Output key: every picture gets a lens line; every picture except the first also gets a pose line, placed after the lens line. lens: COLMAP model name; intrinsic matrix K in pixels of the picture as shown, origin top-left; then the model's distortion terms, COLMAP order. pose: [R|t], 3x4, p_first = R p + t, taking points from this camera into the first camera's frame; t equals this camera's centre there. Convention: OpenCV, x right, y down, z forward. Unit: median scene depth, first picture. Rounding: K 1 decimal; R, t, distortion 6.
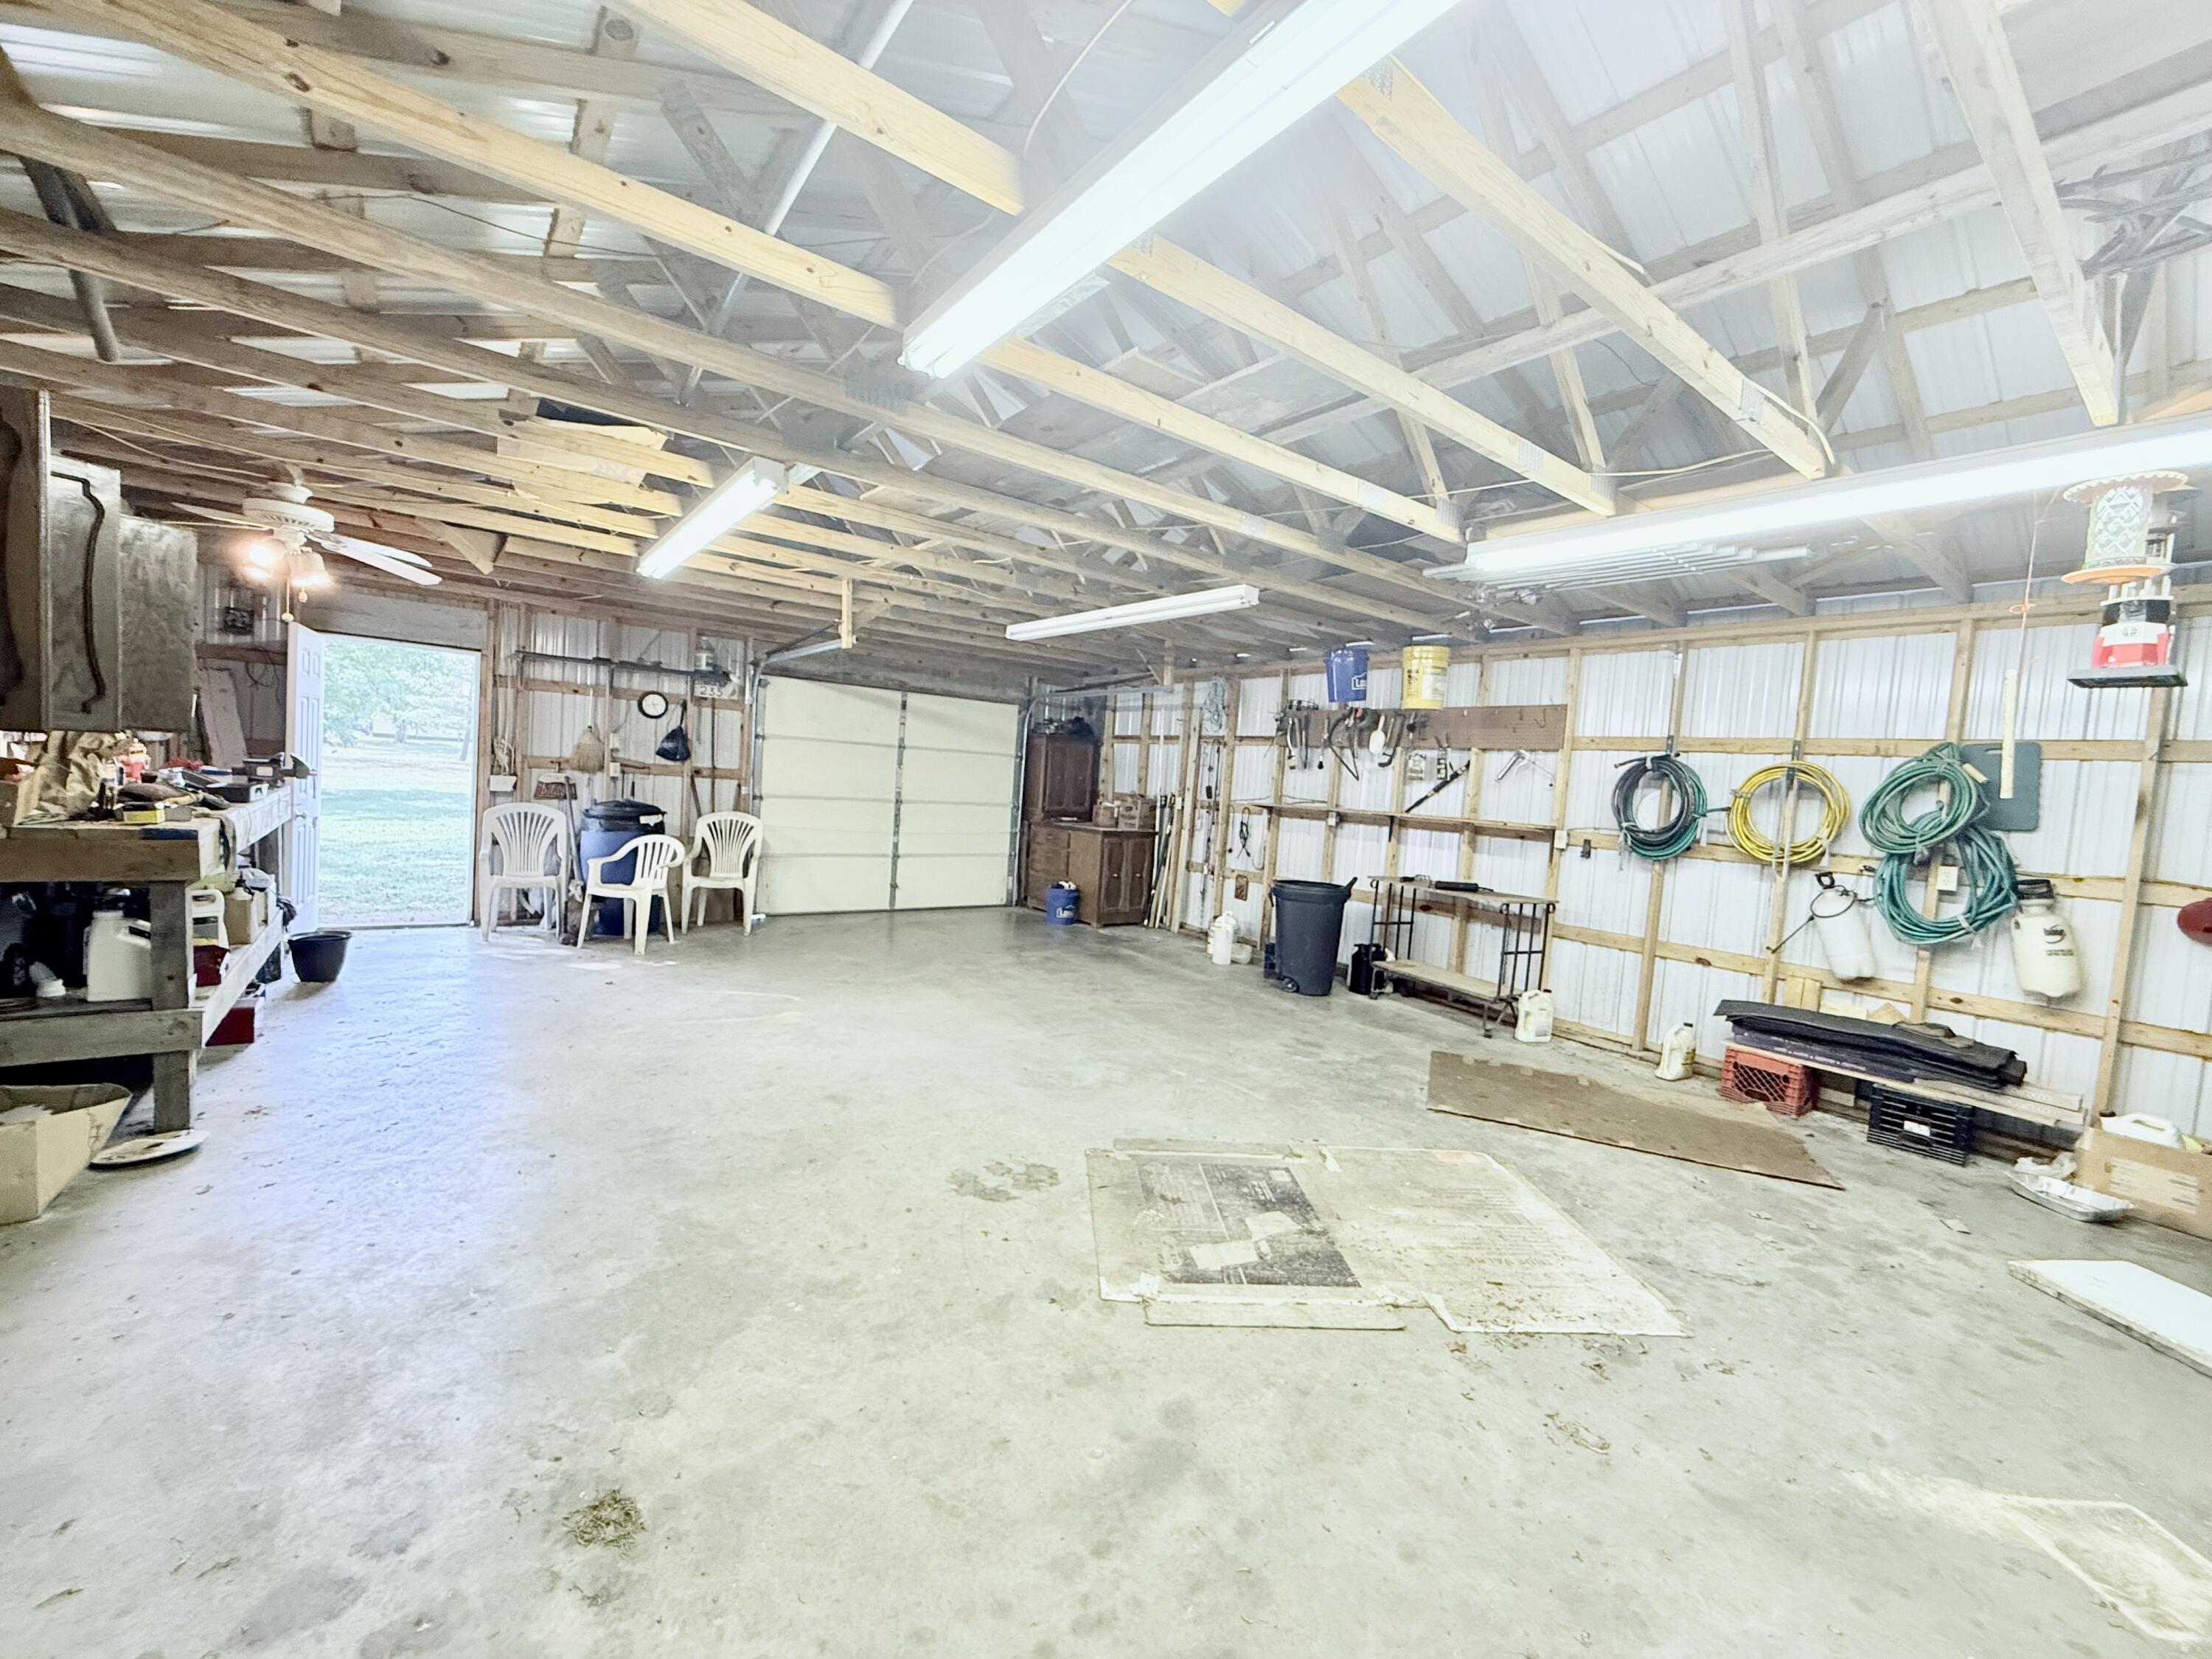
lens RADIAL K [[881.2, 0, 1100.8], [0, 881.2, 828.9], [0, 0, 1]] dist [-0.001217, 0.000302]
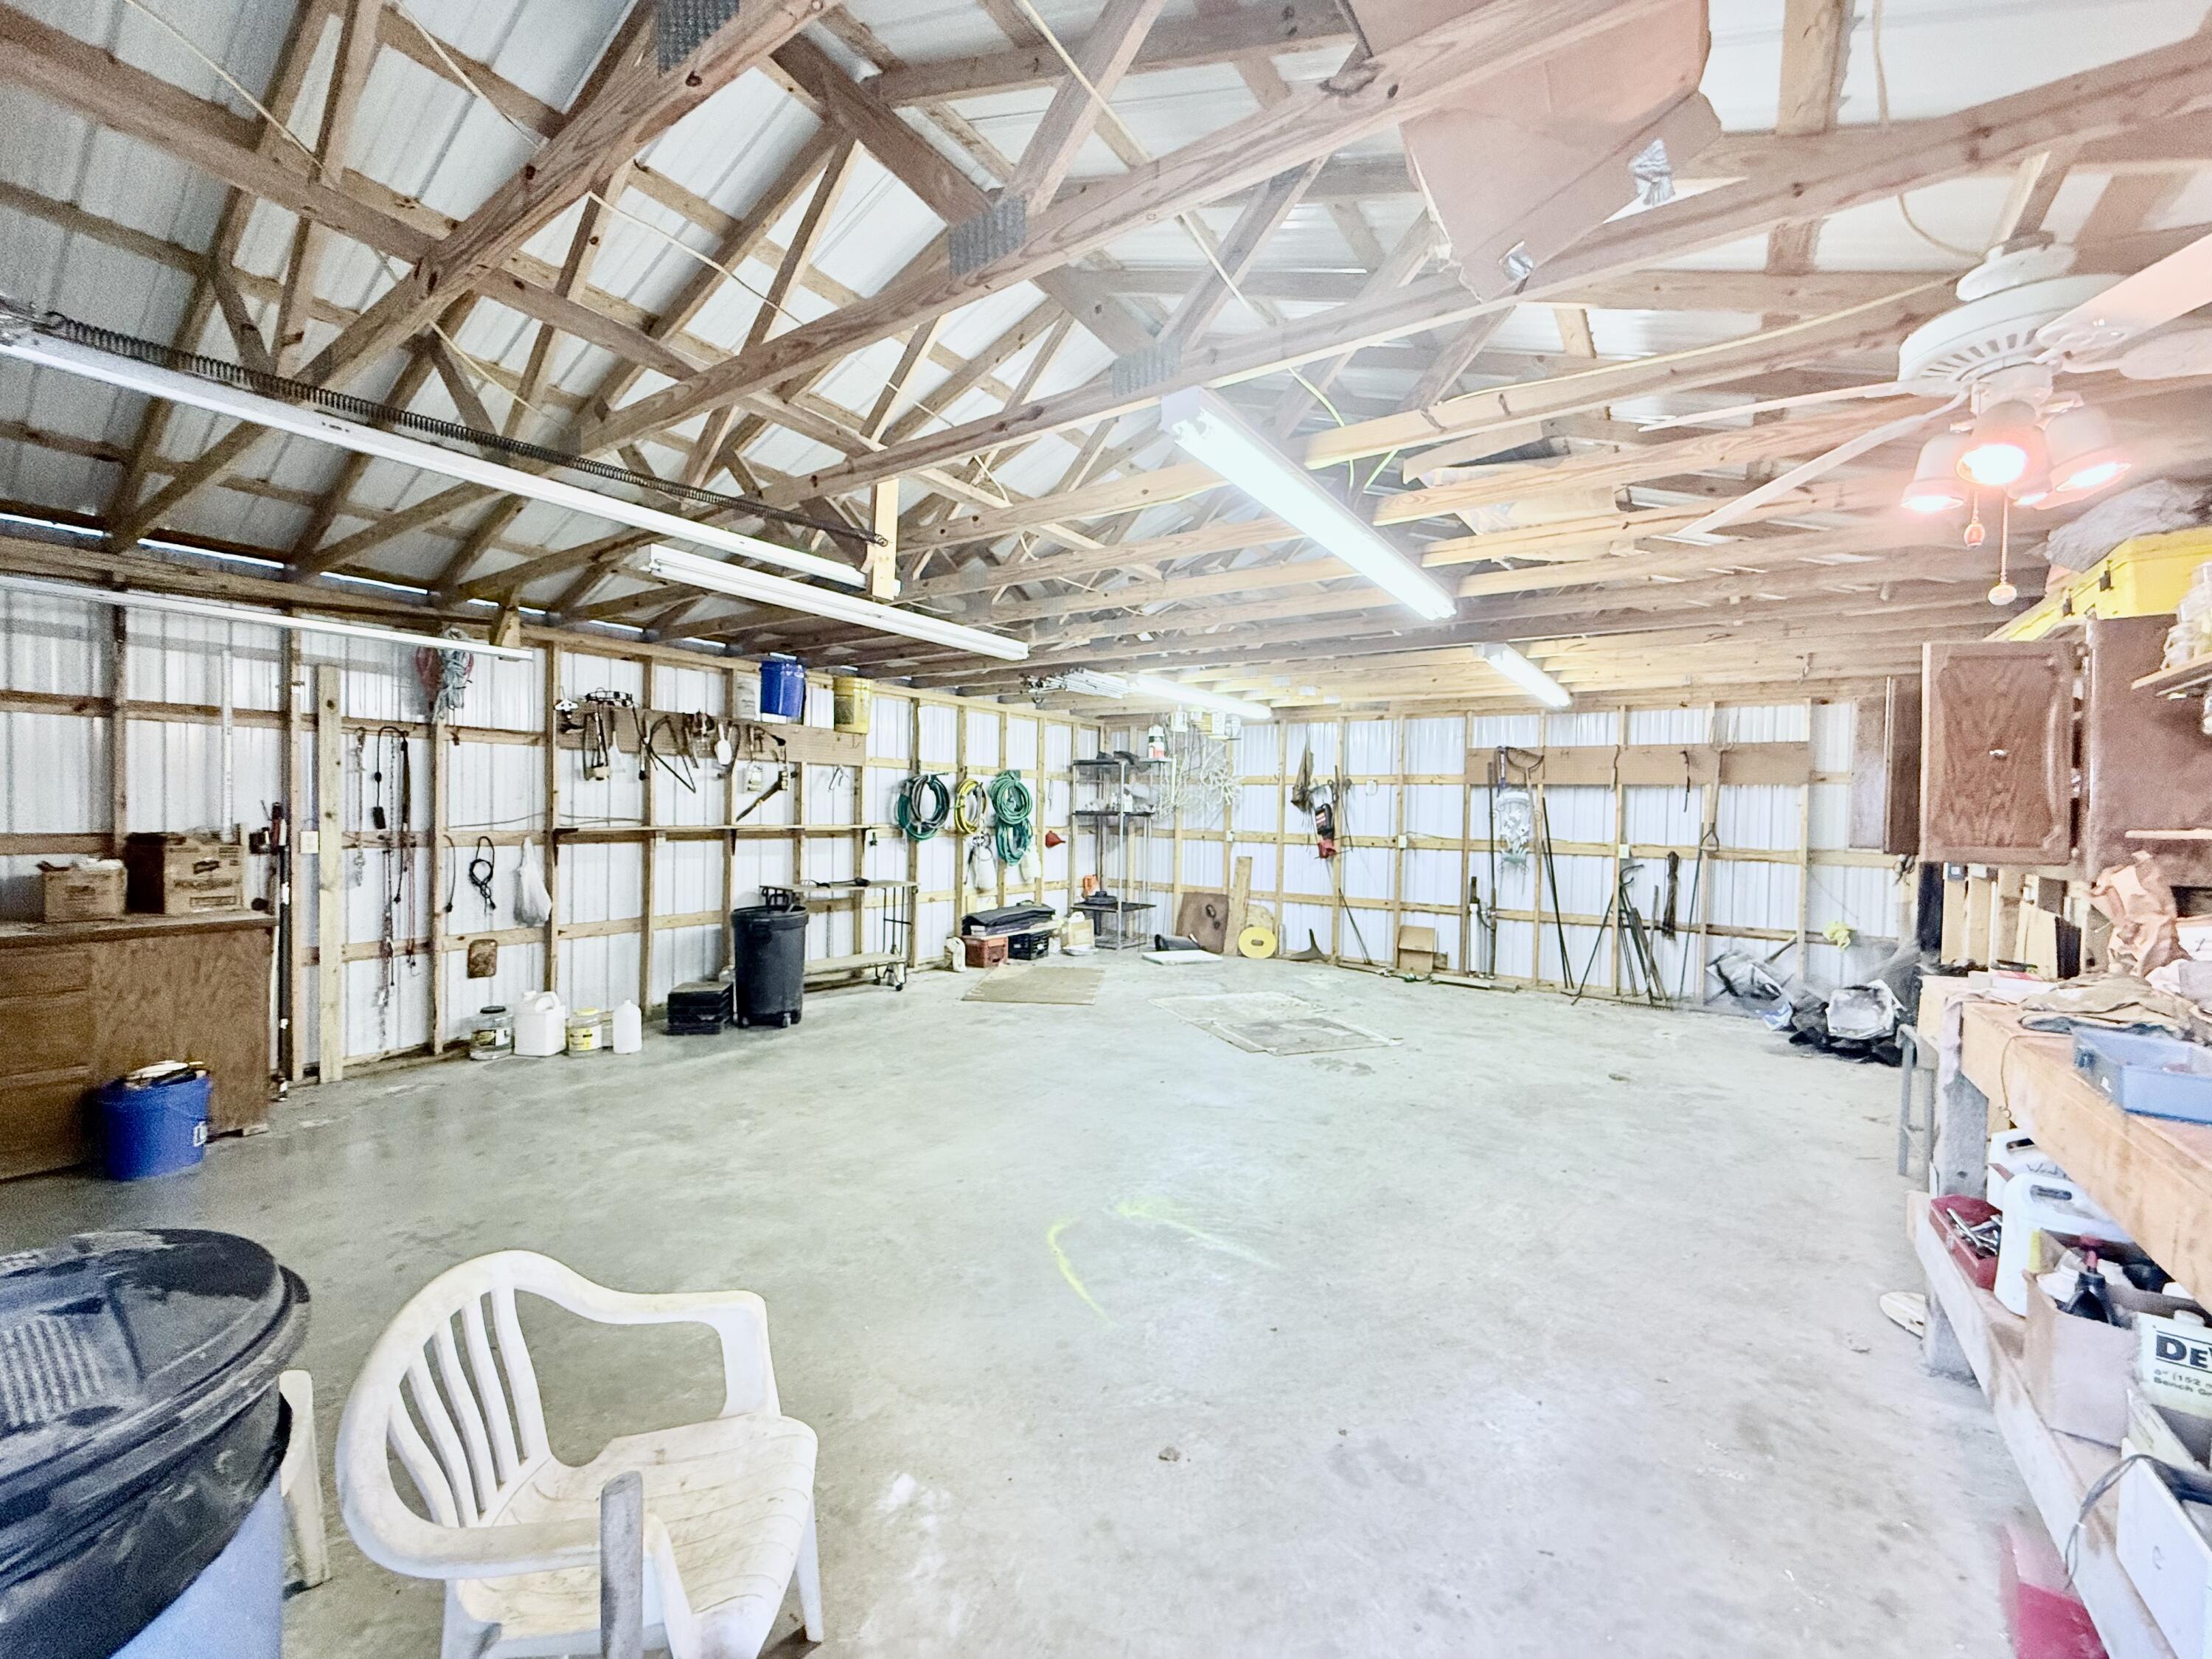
lens RADIAL K [[881.2, 0, 1101.9], [0, 881.2, 828.1], [0, 0, 1]] dist [-0.001217, 0.000302]
pose [[-0.308708, -0.093593, 0.946541, -0.944542], [0.014495, 0.994569, 0.103069, -0.145225], [-0.951046, 0.045539, -0.305675, 1.205406]]
